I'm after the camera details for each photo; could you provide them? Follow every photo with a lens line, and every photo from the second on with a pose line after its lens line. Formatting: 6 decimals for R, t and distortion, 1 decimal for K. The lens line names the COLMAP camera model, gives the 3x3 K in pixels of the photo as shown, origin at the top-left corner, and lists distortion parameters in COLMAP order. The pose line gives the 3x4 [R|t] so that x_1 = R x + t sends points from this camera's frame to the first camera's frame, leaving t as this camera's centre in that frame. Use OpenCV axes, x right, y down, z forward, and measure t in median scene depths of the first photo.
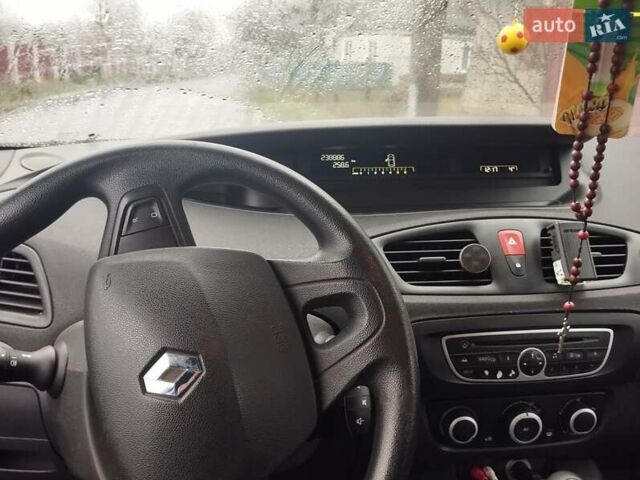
lens RADIAL K [[547.0, 0, 320.0], [0, 547.0, 240.0], [0, 0, 1]] dist [0.093320, -0.163362]
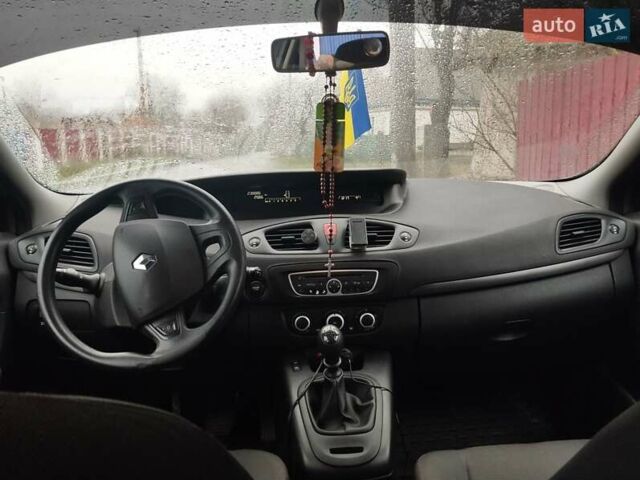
lens RADIAL K [[547.0, 0, 320.0], [0, 547.0, 240.0], [0, 0, 1]] dist [0.093320, -0.163362]
pose [[0.997954, -0.023442, -0.059478, 0.450218], [0.015914, 0.992152, -0.124021, 0.297118], [0.061919, 0.122821, 0.990495, -0.966307]]
